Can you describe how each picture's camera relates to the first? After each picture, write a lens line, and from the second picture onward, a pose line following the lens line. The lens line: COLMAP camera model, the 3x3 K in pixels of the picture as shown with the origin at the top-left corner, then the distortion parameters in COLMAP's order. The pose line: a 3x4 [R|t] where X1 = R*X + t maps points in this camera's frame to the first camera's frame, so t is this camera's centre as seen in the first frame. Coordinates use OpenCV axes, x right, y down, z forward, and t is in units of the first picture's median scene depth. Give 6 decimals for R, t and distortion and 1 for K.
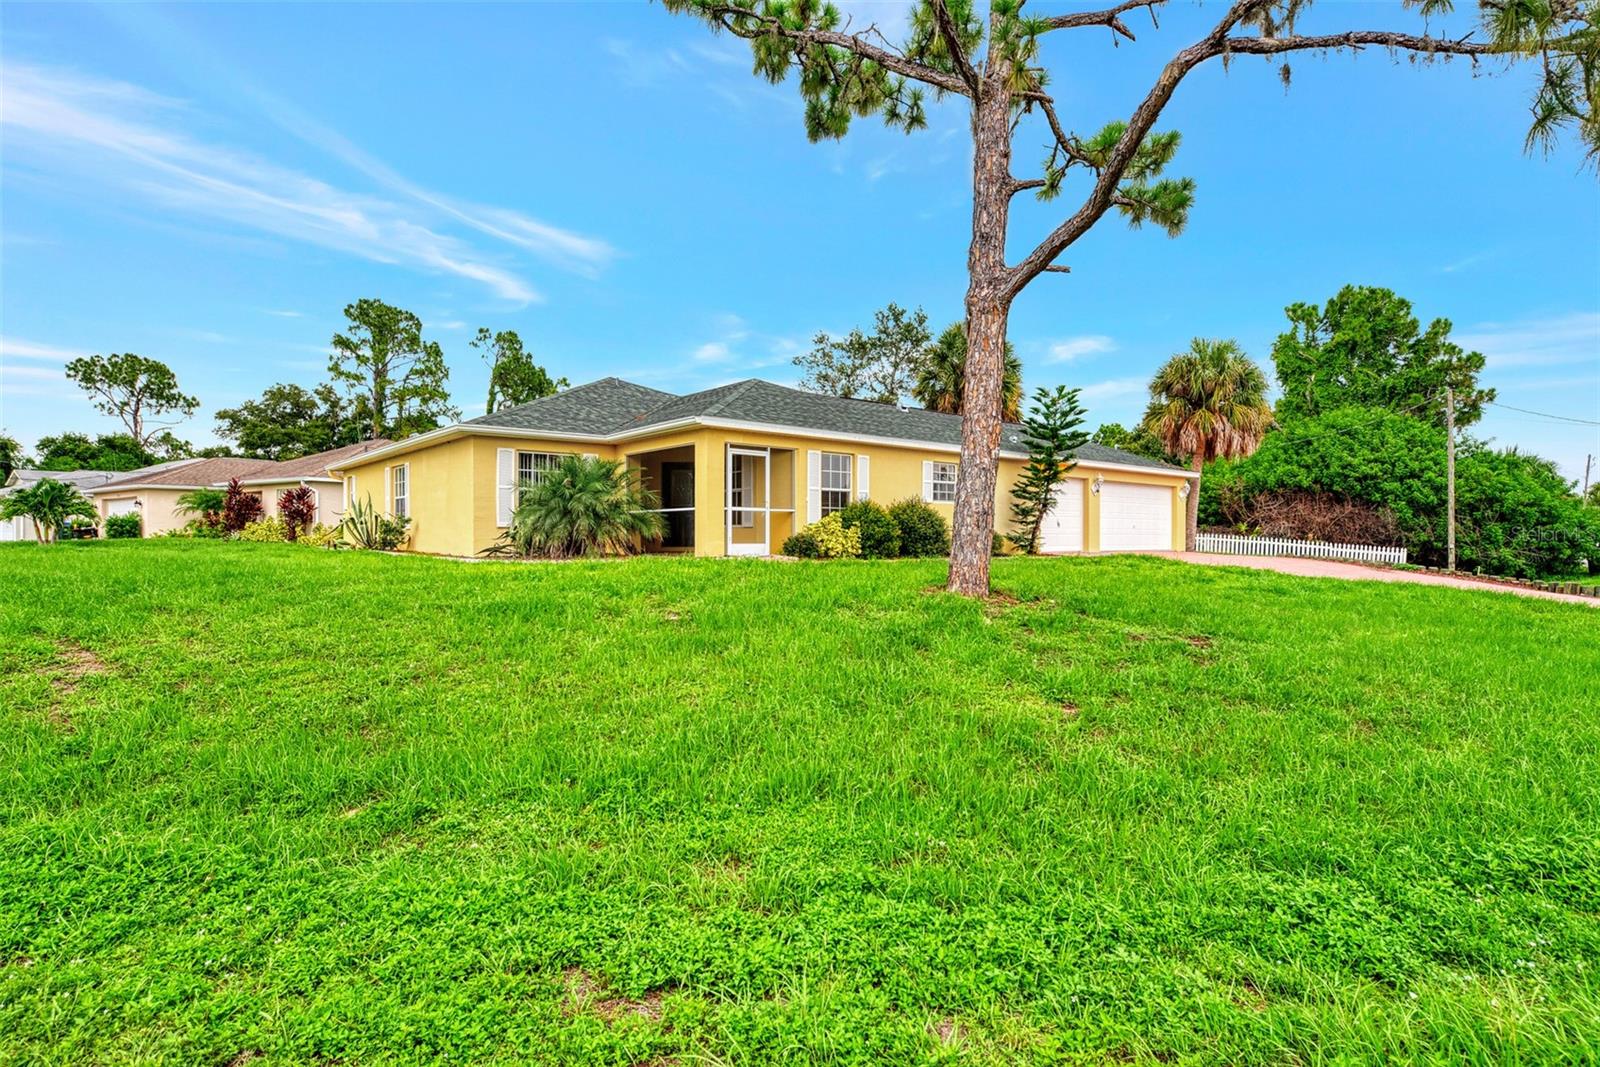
lens RADIAL K [[828.5, 0, 804.0], [0, 828.5, 535.6], [0, 0, 1]] dist [0.000630, 0.001748]
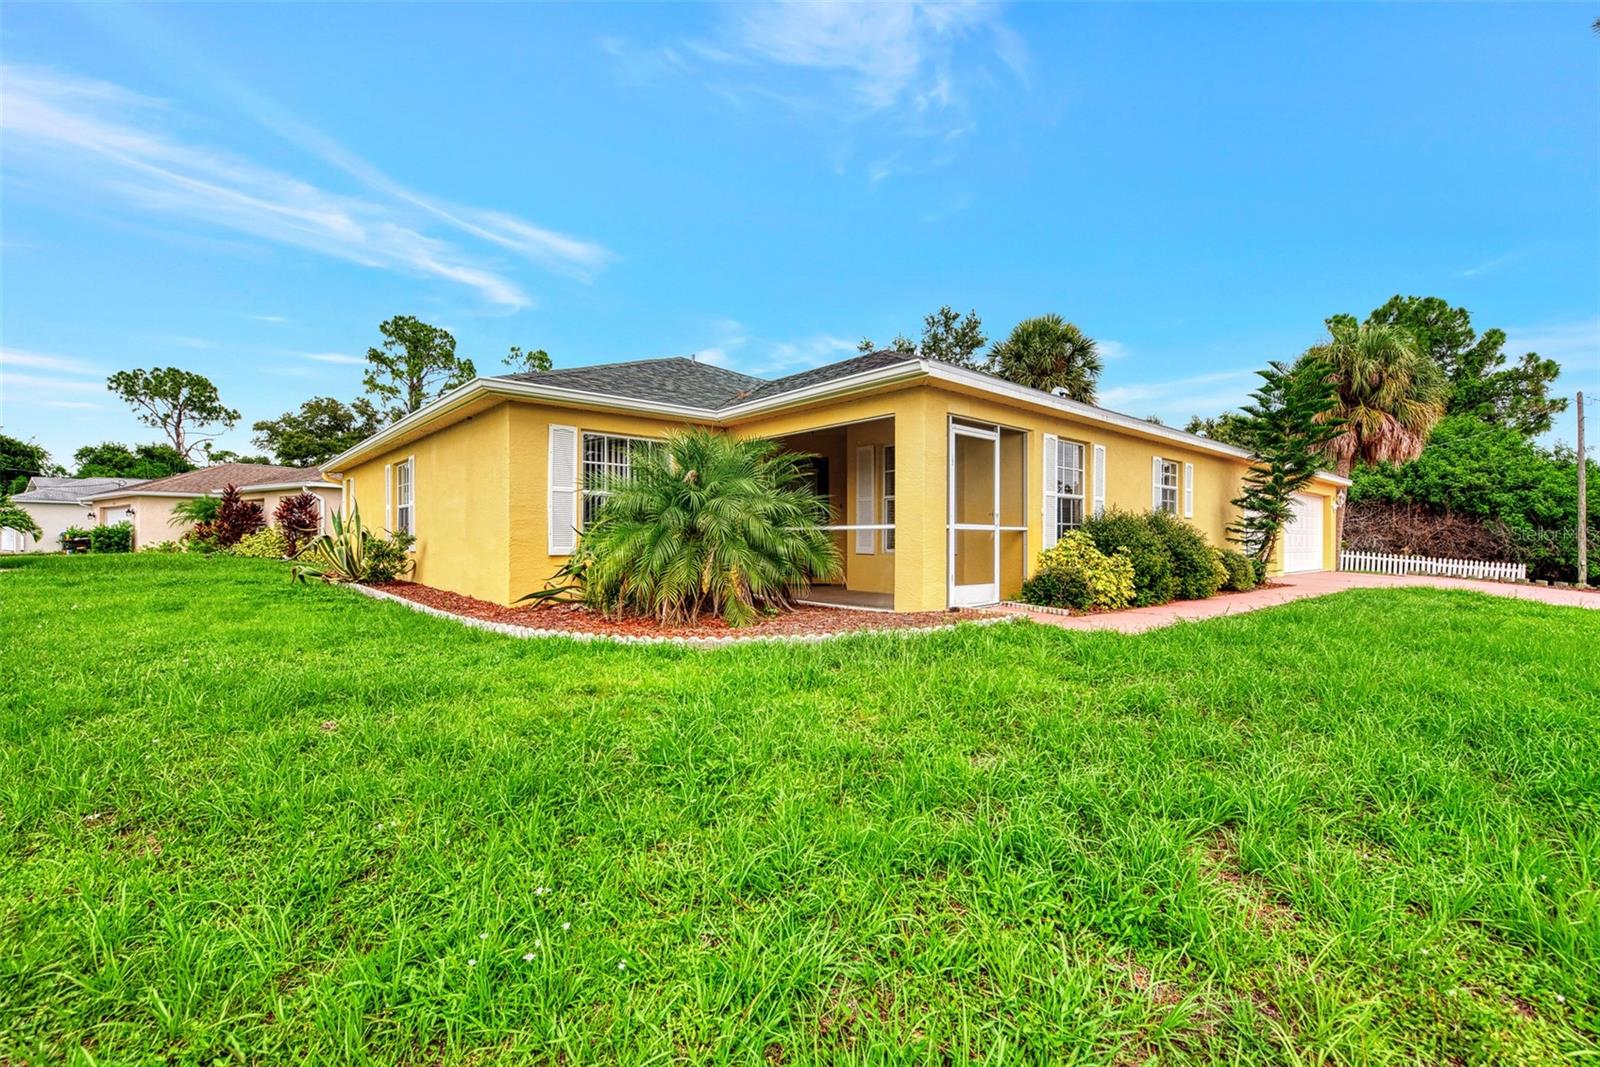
lens RADIAL K [[673.5, 0, 796.7], [0, 673.5, 536.4], [0, 0, 1]] dist [0.001373, -0.000144]
pose [[0.999557, 0.001463, 0.029721, -0.087813], [-0.001381, 0.999995, -0.002769, -0.010038], [-0.029724, 0.002727, 0.999554, 0.216825]]
